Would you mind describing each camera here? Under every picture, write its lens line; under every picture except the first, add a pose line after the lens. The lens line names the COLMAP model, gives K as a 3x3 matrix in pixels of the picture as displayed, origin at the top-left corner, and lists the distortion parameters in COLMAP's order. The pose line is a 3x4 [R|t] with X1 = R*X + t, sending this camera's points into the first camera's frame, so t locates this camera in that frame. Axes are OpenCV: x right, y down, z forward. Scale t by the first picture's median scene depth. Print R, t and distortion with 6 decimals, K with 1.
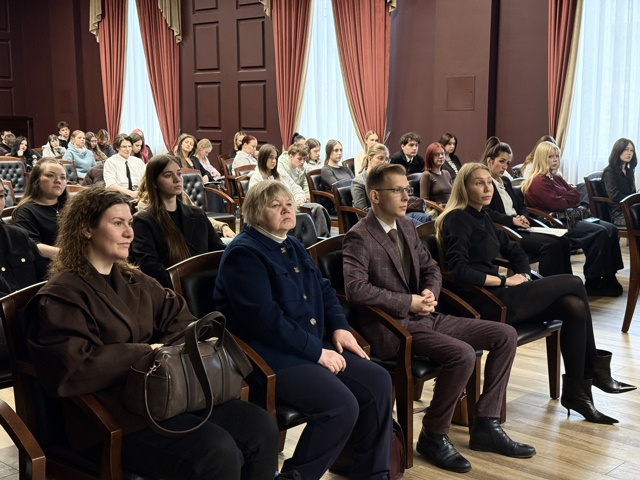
lens RADIAL K [[904.9, 0, 321.7], [0, 904.9, 238.9], [0, 0, 1]] dist [0.143229, 0.000000]
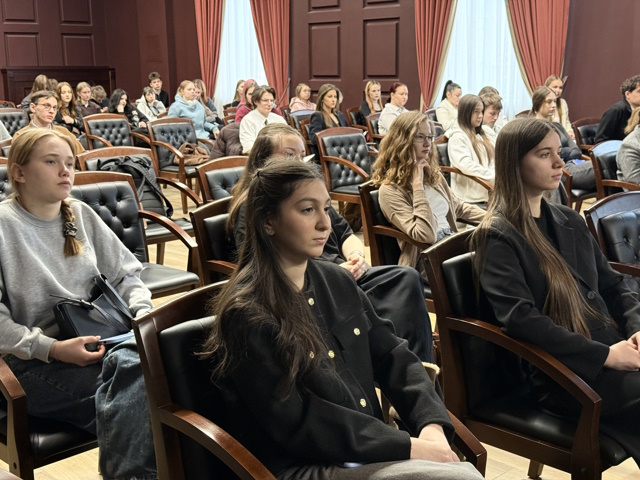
lens RADIAL K [[904.9, 0, 318.8], [0, 904.9, 240.8], [0, 0, 1]] dist [0.143229, 0.000000]
pose [[0.998715, -0.001245, -0.050669, -0.105912], [0.004050, 0.998461, 0.055304, -0.018305], [0.050523, -0.055438, 0.997183, 0.165531]]
